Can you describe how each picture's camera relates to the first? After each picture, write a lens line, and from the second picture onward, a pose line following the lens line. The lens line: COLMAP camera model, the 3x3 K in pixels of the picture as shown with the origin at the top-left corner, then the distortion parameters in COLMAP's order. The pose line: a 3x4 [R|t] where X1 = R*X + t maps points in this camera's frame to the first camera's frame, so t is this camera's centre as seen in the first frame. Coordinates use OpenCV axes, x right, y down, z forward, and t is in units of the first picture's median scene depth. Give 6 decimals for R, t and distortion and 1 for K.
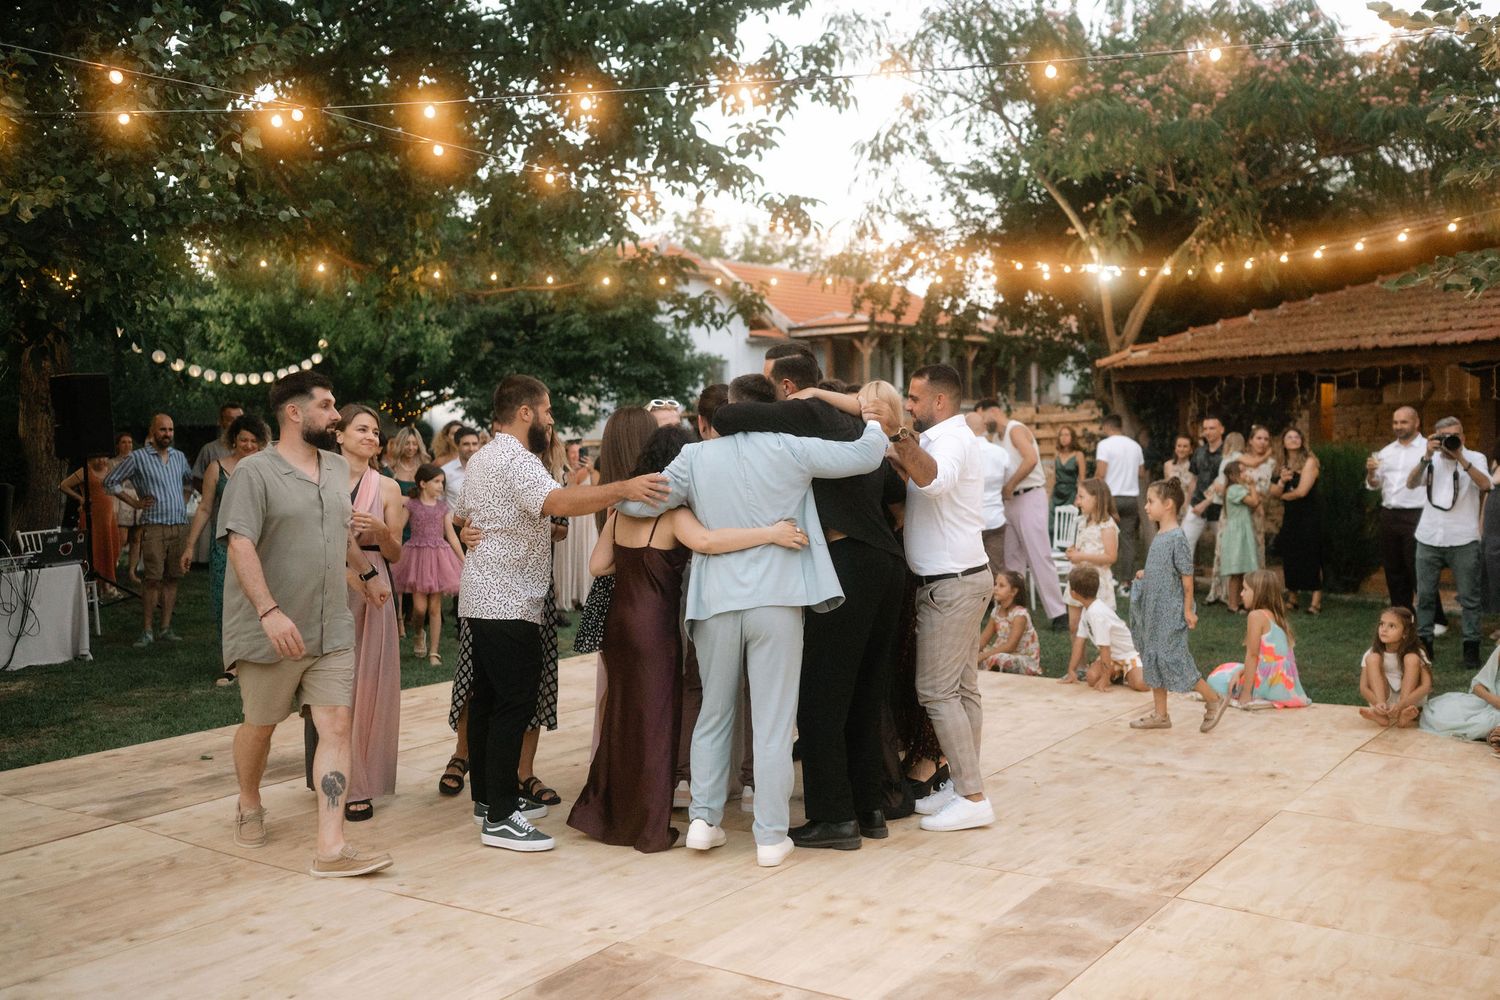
lens RADIAL K [[1481.8, 0, 773.6], [0, 1481.8, 524.7], [0, 0, 1]] dist [0.002377, 0.014504]
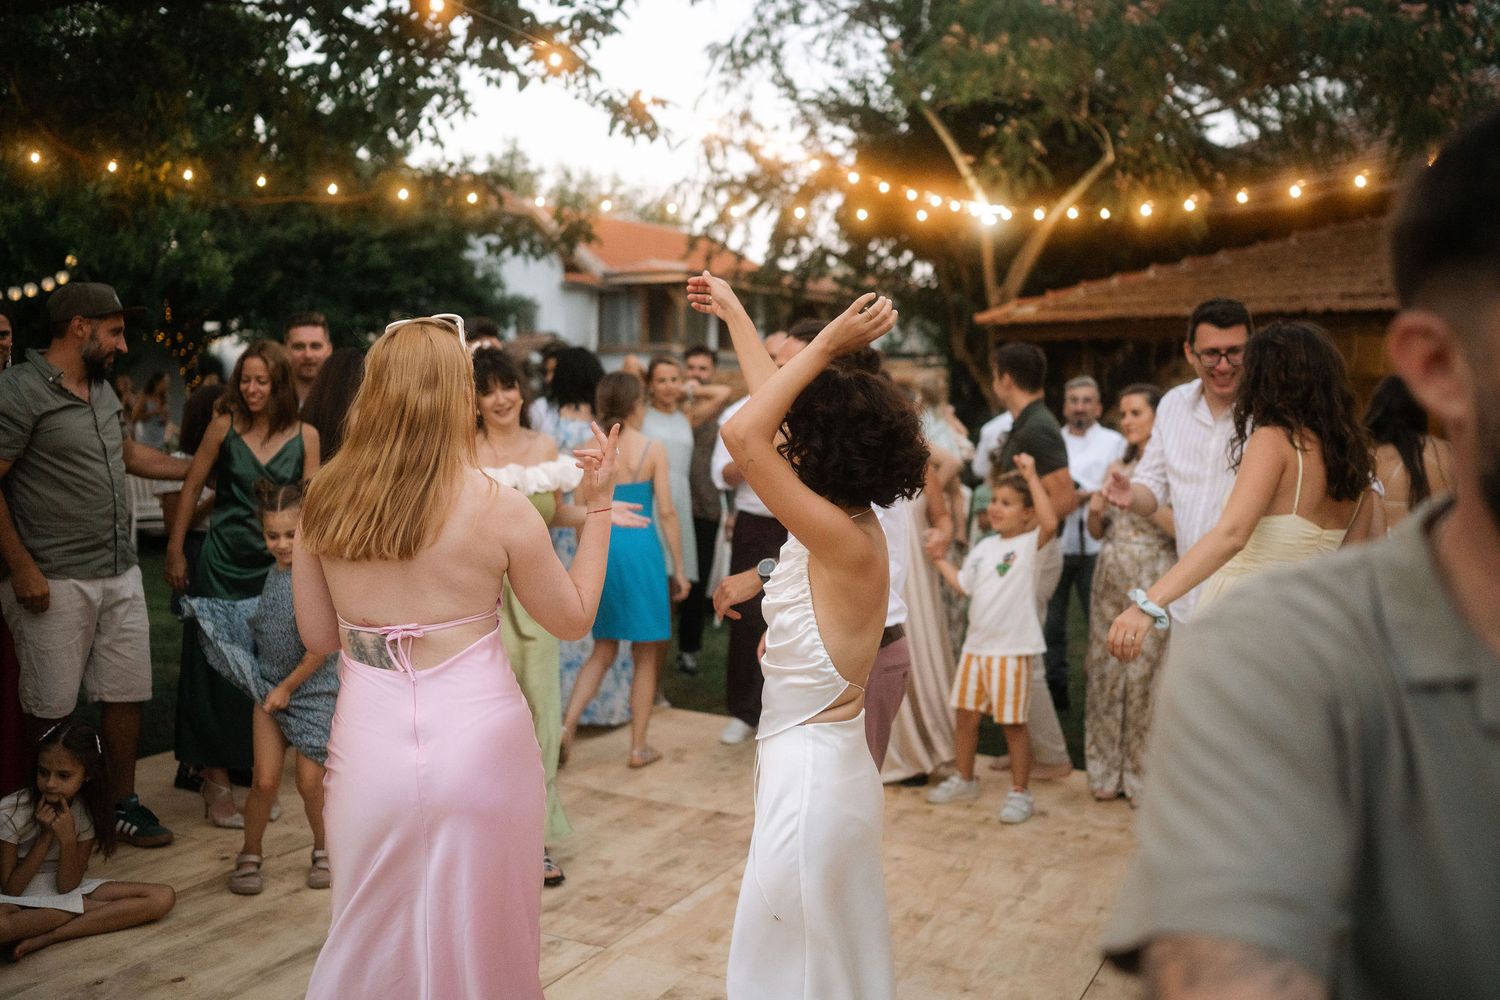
lens RADIAL K [[1401.6, 0, 751.5], [0, 1401.6, 501.8], [0, 0, 1]] dist [-0.000652, 0.013881]
pose [[0.991913, 0.024761, 0.124481, -0.012945], [-0.027706, 0.999374, 0.021983, -0.015292], [-0.123859, -0.025255, 0.991978, 0.193198]]
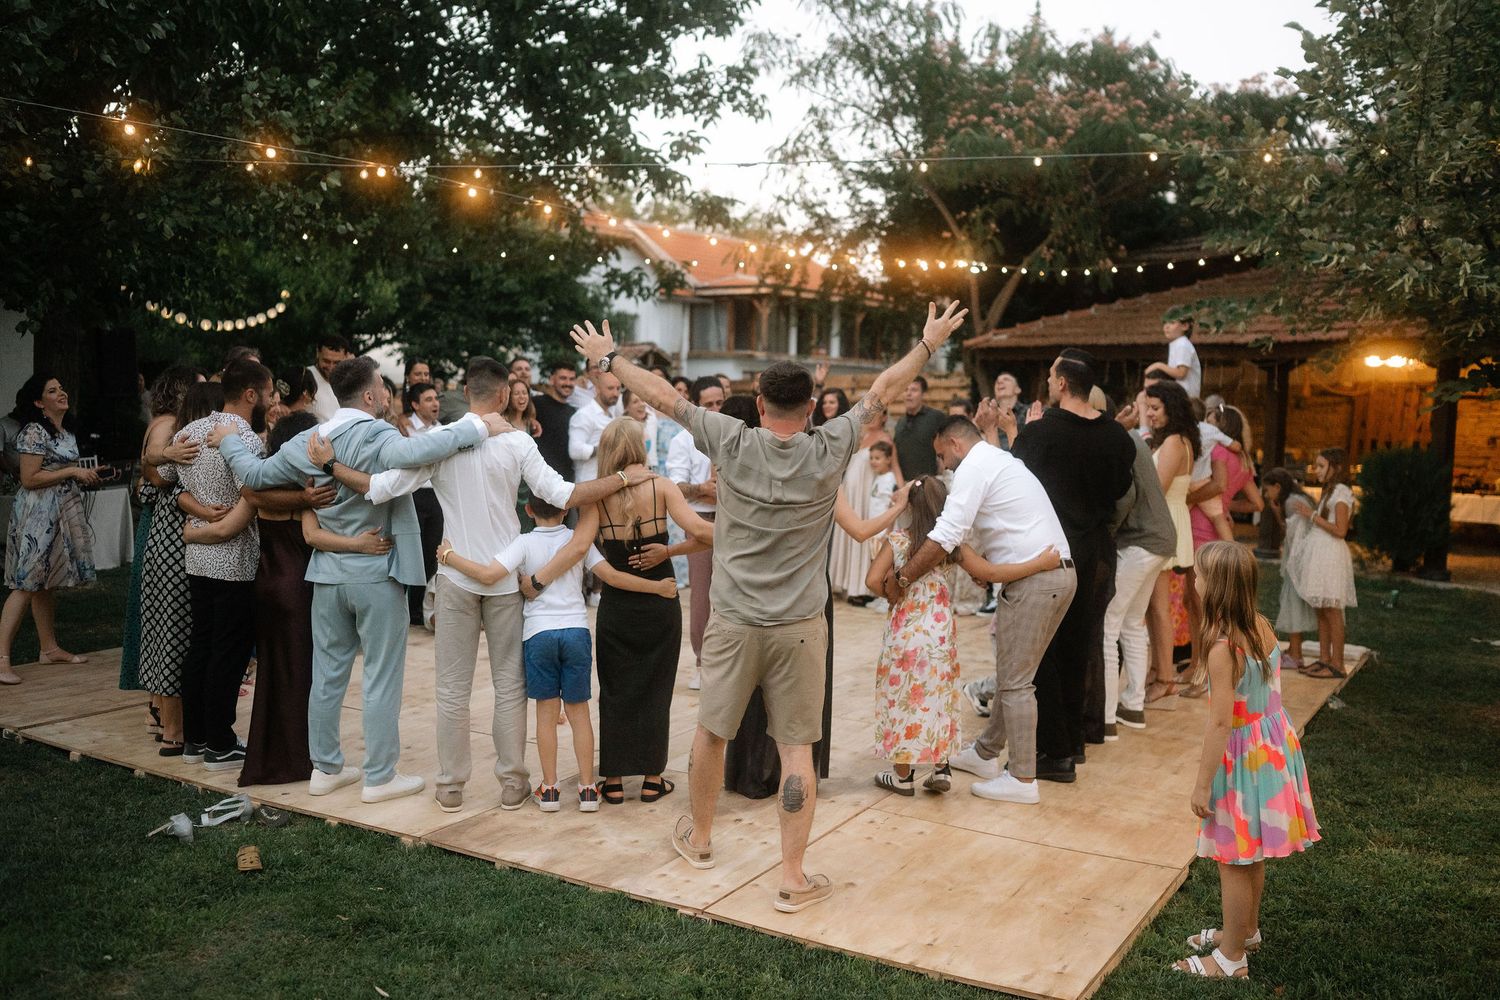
lens RADIAL K [[1392.0, 0, 746.9], [0, 1392.0, 506.3], [0, 0, 1]] dist [0.008075, 0.009559]
pose [[0.997913, 0.030283, 0.057036, -0.015681], [-0.031968, 0.999072, 0.028861, -0.004963], [-0.056109, -0.030625, 0.997955, -0.107720]]
